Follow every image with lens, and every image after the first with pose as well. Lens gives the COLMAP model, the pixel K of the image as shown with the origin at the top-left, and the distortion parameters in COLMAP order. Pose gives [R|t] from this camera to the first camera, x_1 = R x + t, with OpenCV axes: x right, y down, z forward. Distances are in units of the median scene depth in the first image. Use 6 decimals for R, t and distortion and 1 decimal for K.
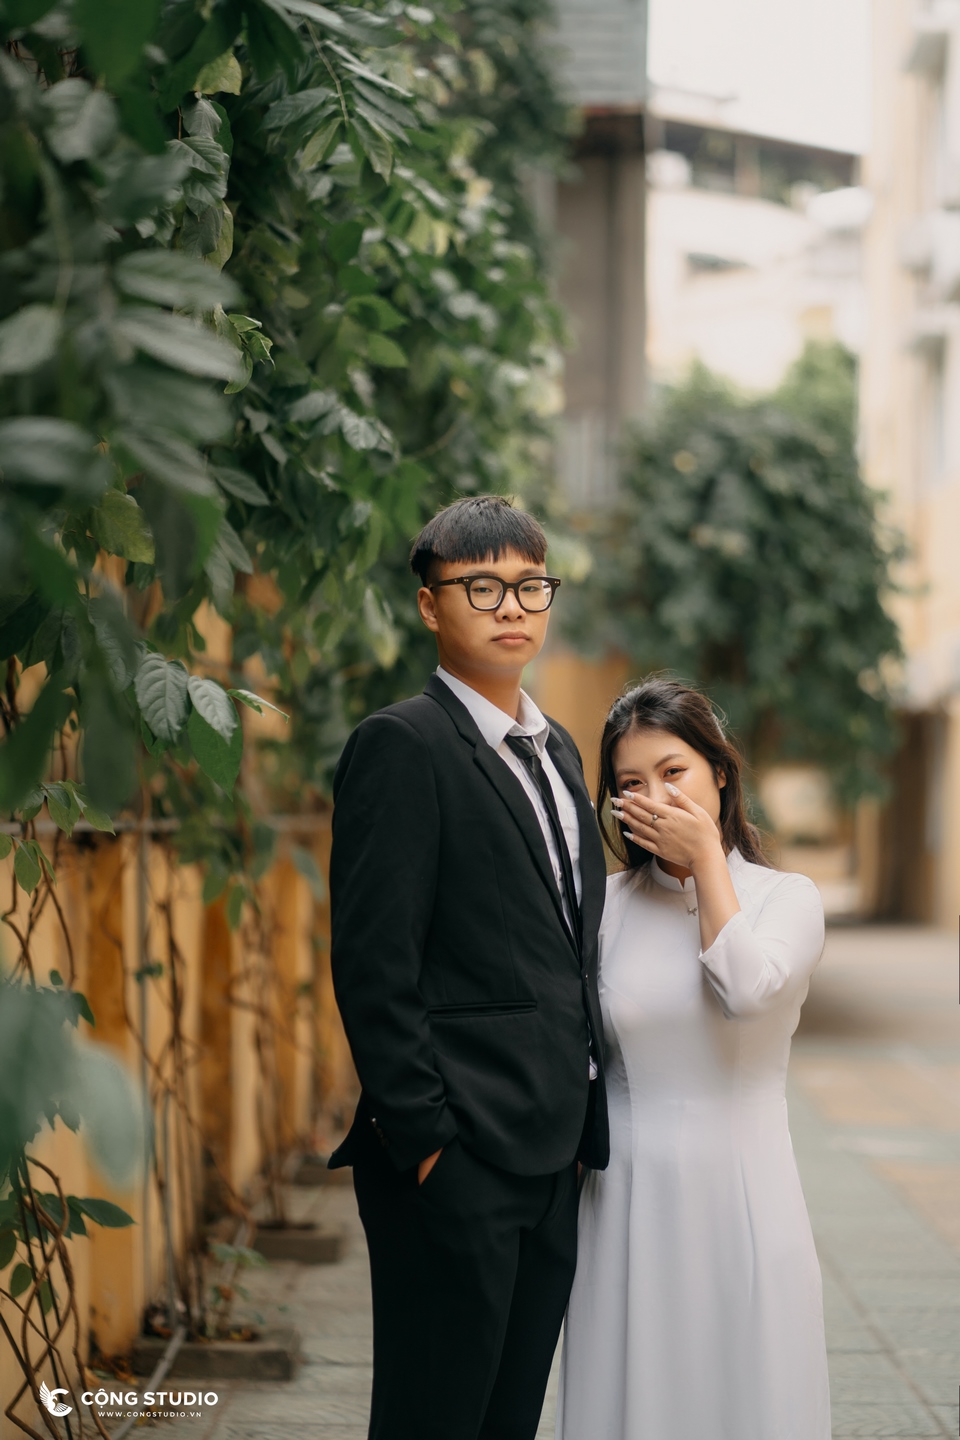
lens RADIAL K [[3379.7, 0, 480.0], [0, 3379.7, 720.0], [0, 0, 1]] dist [0.028850, -0.505445]
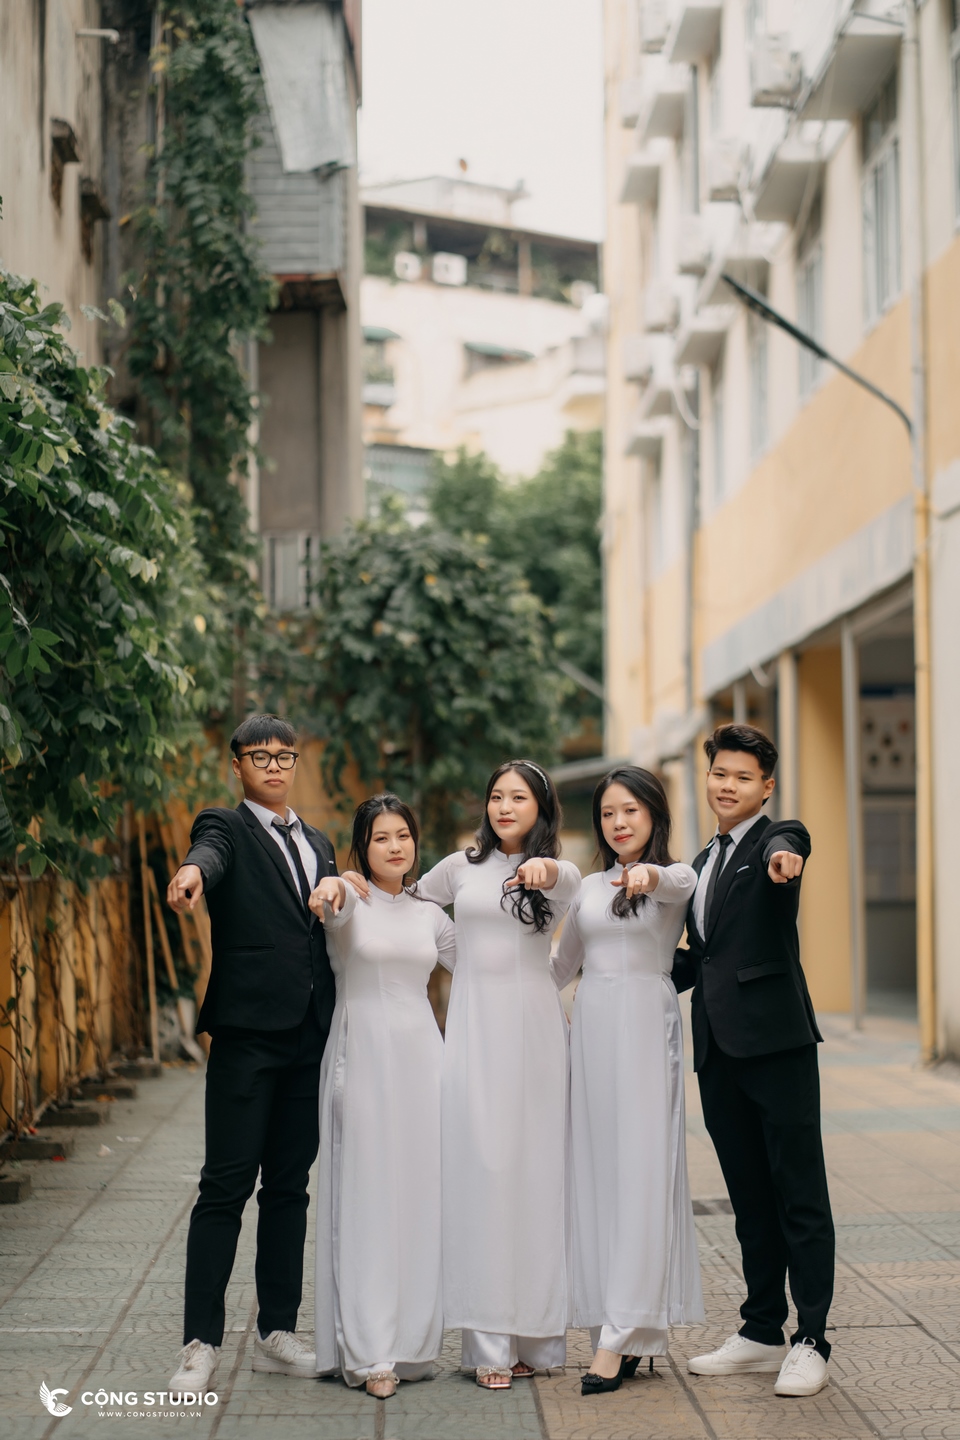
lens RADIAL K [[3436.6, 0, 480.0], [0, 3436.6, 720.0], [0, 0, 1]] dist [-0.345336, -0.071318]
pose [[0.998908, -0.007181, 0.046162, 0.112891], [0.008049, 0.999794, -0.018650, -0.005749], [-0.046019, 0.019001, 0.998760, -0.527221]]
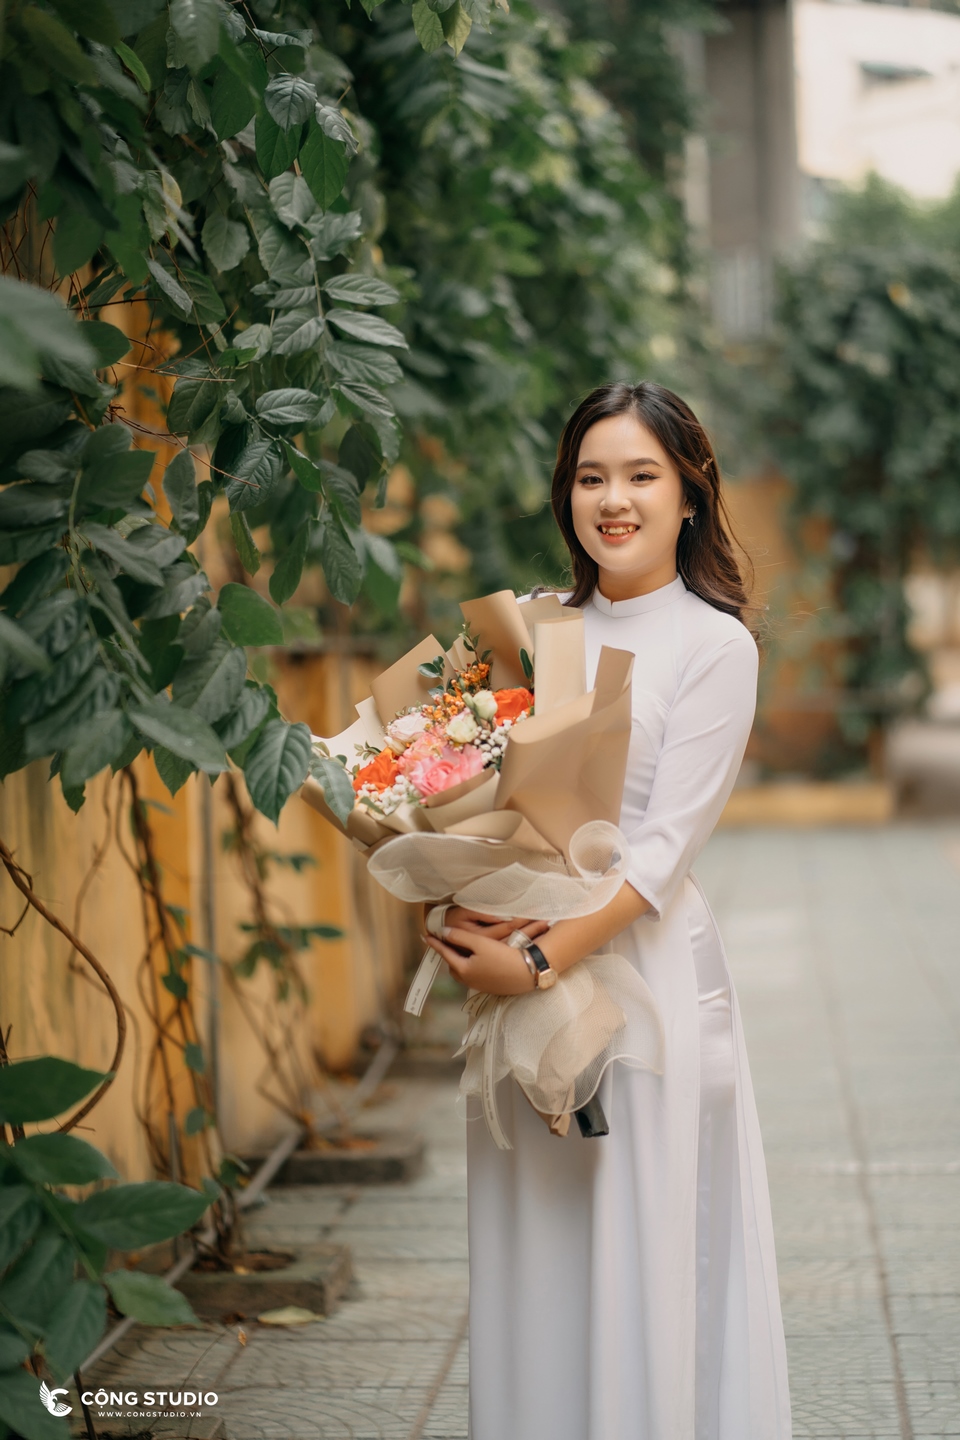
lens RADIAL K [[3379.7, 0, 480.0], [0, 3379.7, 720.0], [0, 0, 1]] dist [0.028850, -0.505445]
pose [[0.997683, -0.029202, -0.061455, 0.028122], [0.032678, 0.997876, 0.056351, -0.008329], [0.059679, -0.058229, 0.996518, -0.265645]]
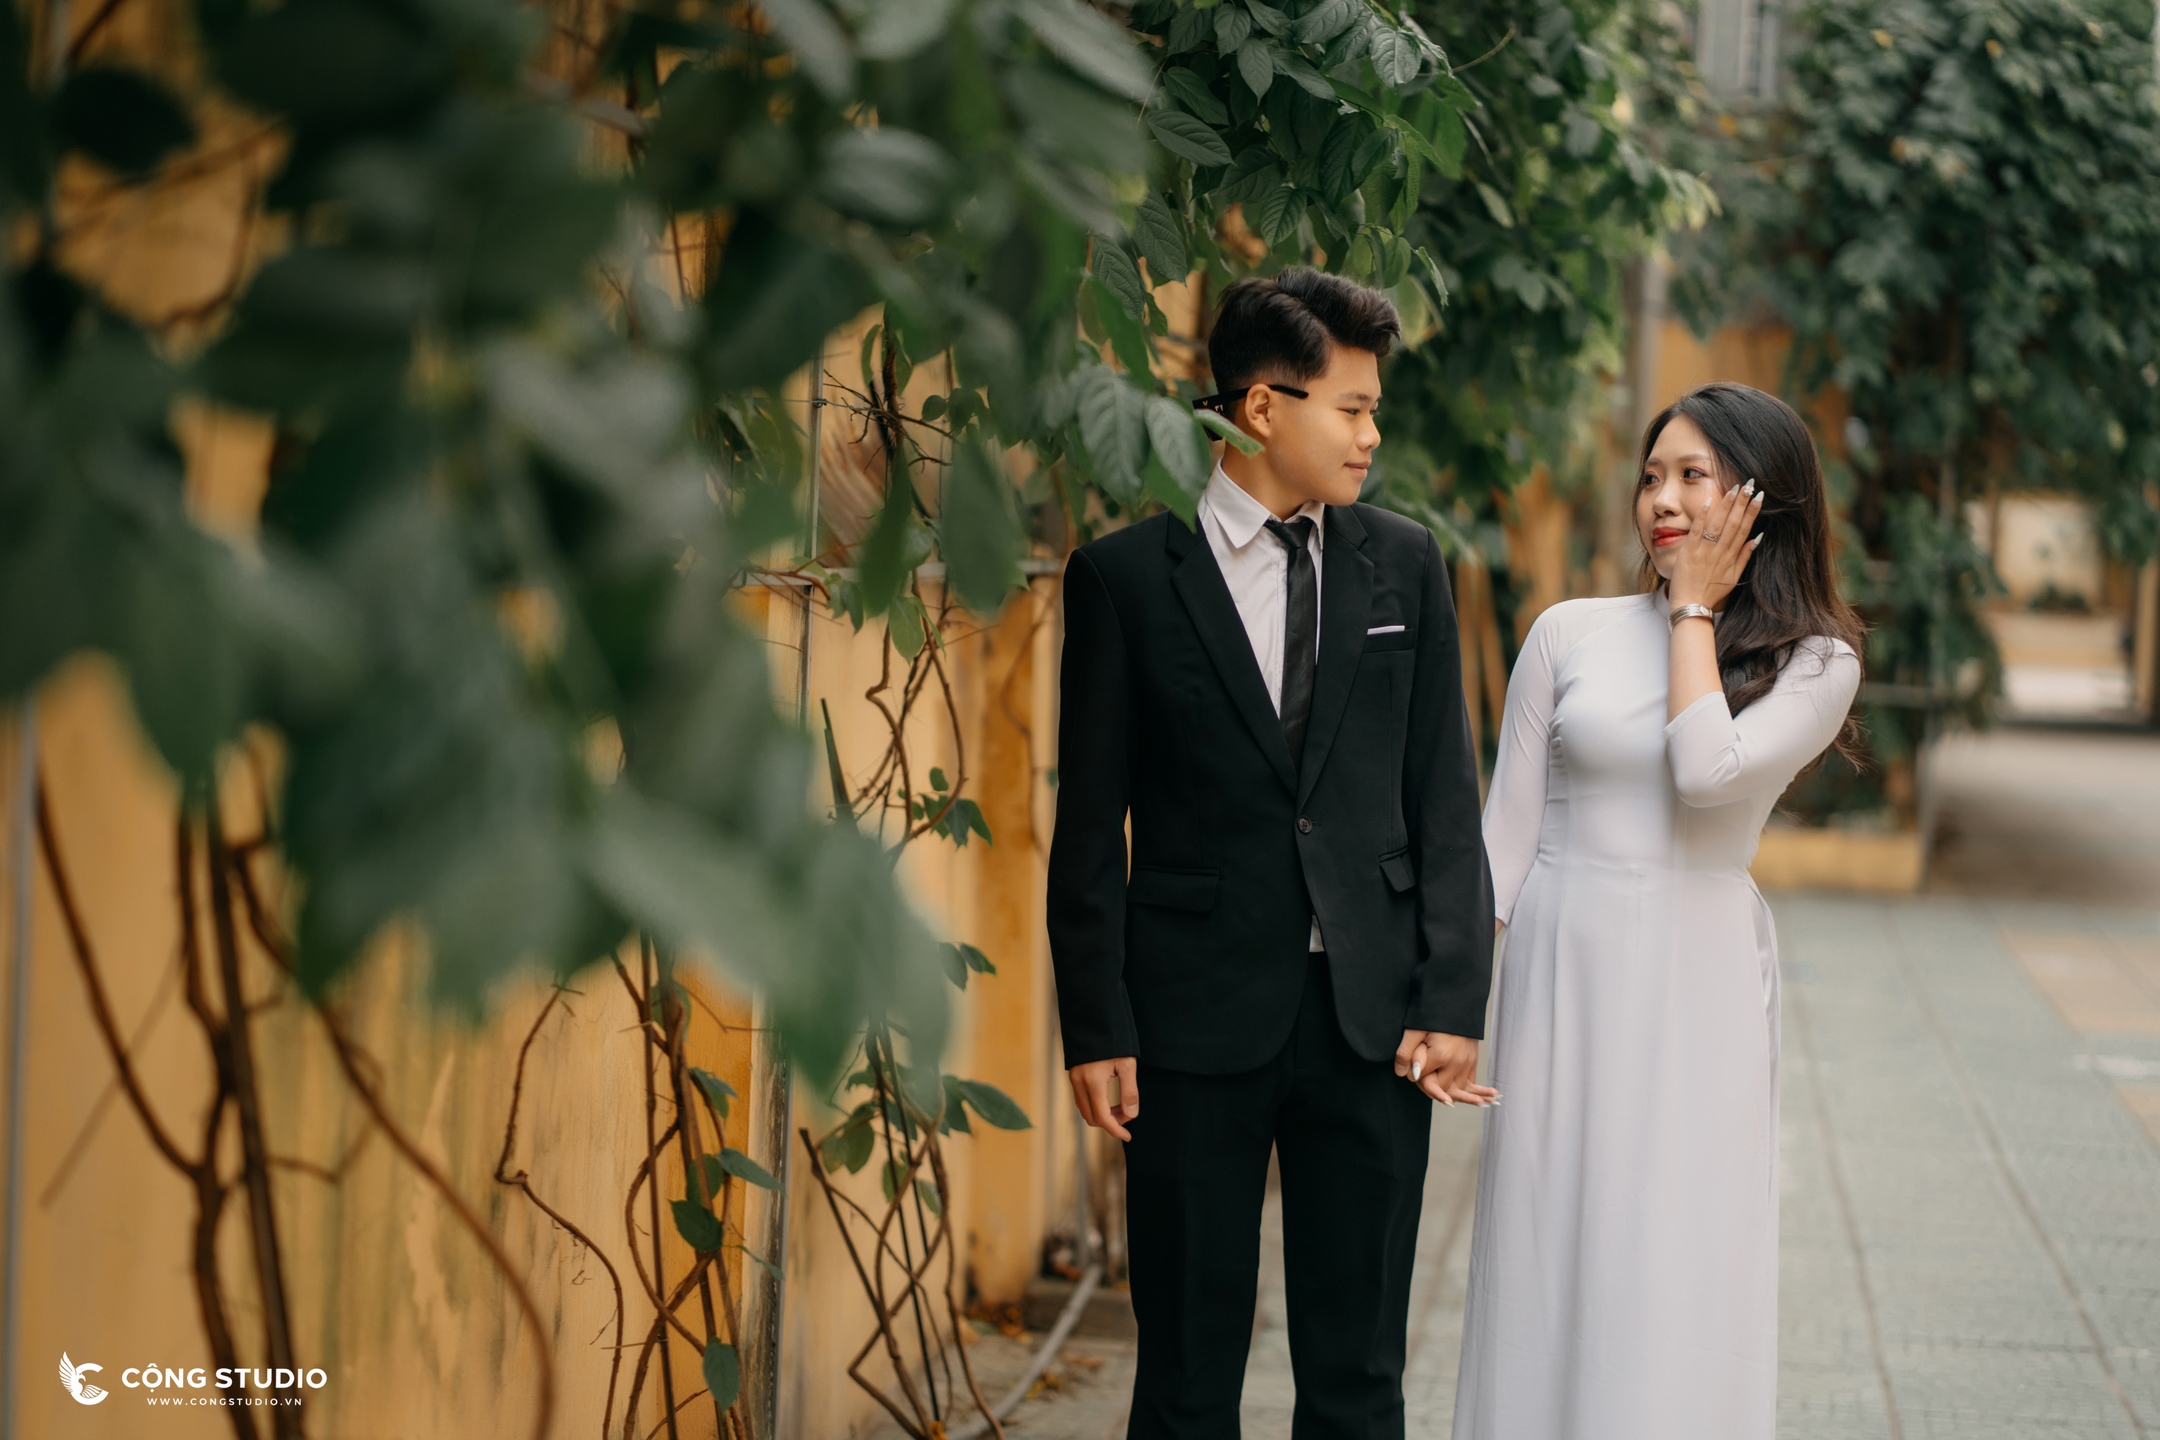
lens RADIAL K [[5154.9, 0, 1080.0], [0, 5154.9, 720.0], [0, 0, 1]] dist [-0.345336, -0.071318]
pose [[0.994602, 0.041439, -0.095129, 0.007522], [-0.035048, 0.997076, 0.067900, -0.010148], [0.097664, -0.064200, 0.993147, -0.075134]]
